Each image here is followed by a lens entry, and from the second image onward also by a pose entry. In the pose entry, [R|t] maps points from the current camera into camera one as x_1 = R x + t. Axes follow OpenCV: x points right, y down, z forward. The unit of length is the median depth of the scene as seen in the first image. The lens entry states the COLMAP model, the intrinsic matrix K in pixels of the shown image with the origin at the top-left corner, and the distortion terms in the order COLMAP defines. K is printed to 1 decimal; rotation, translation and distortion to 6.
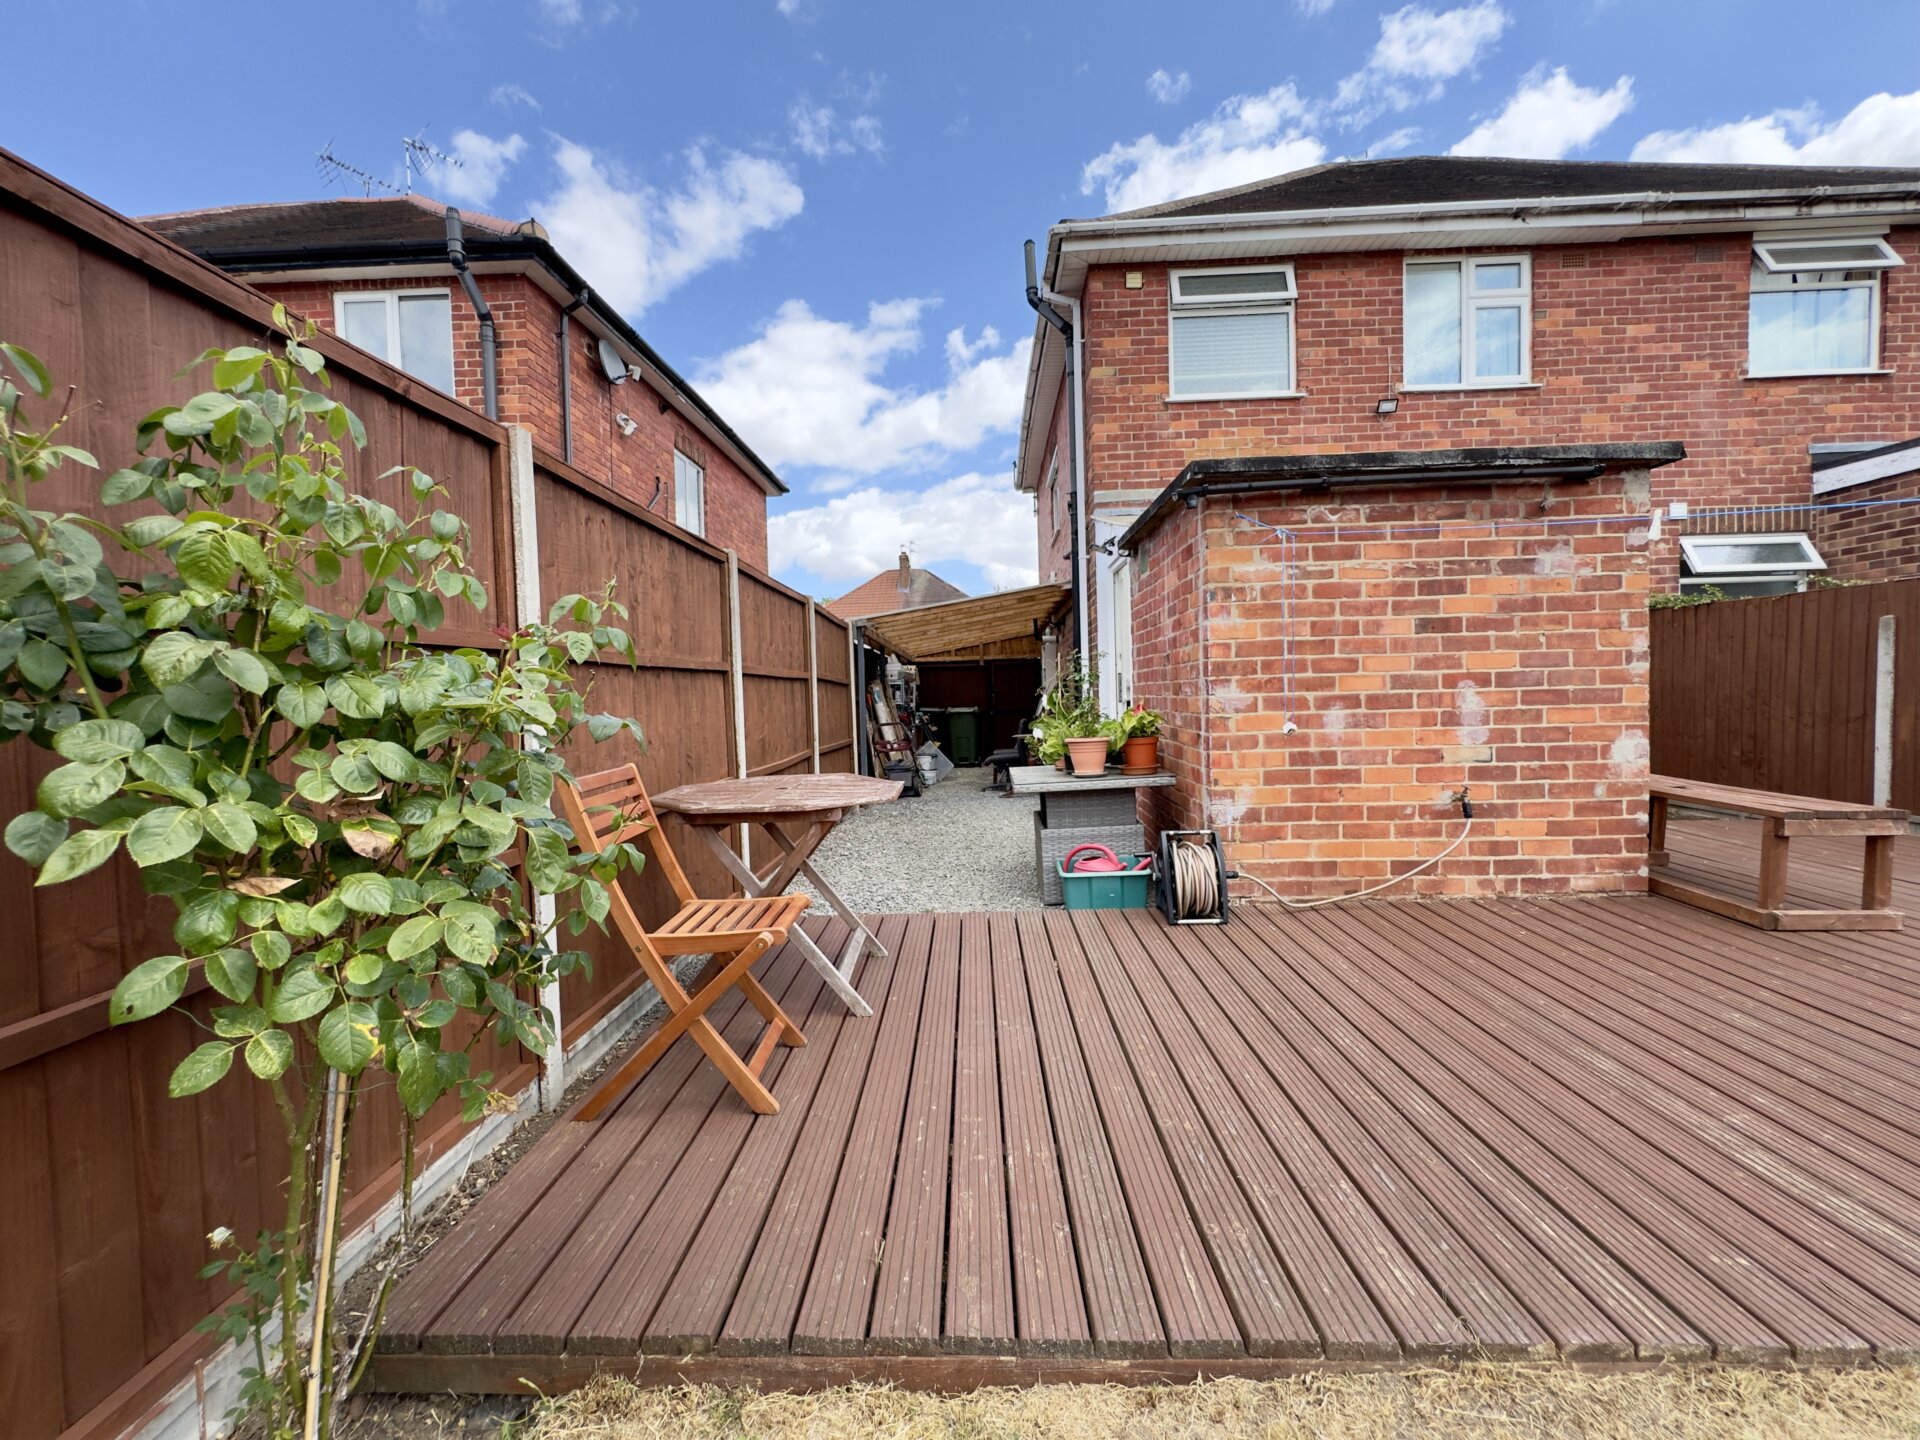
lens RADIAL K [[770.5, 0, 956.9], [0, 770.5, 723.2], [0, 0, 1]] dist [-0.004283, 0.000558]
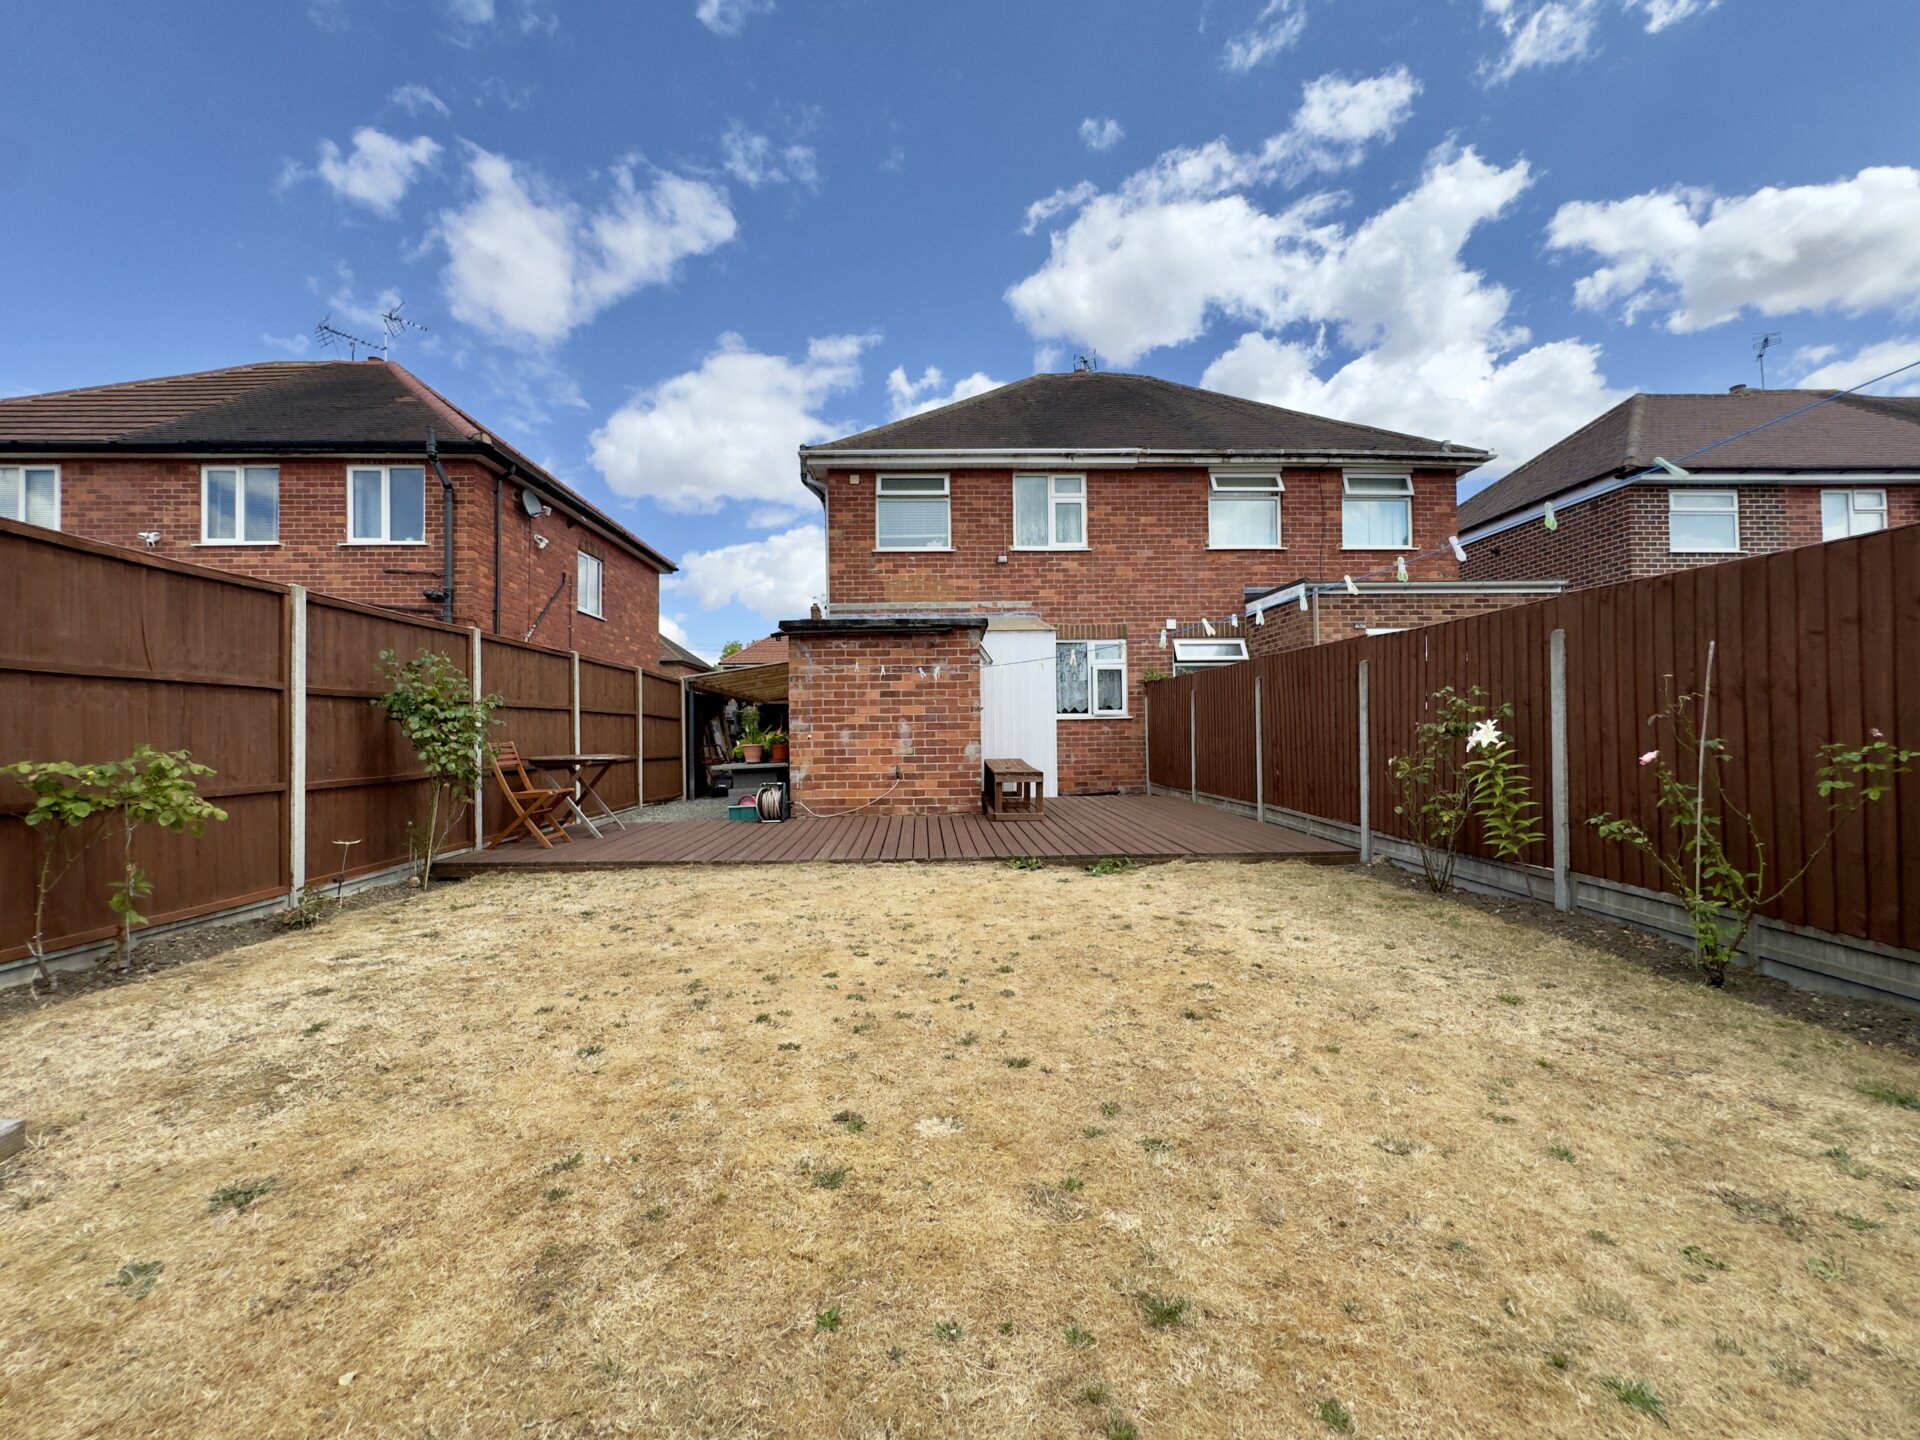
lens RADIAL K [[770.5, 0, 957.1], [0, 770.5, 718.9], [0, 0, 1]] dist [-0.004283, 0.000558]
pose [[0.997150, 0.013281, 0.074273, 0.649265], [-0.008871, 0.998195, -0.059392, 0.078238], [-0.074928, 0.058564, 0.995468, -1.264676]]
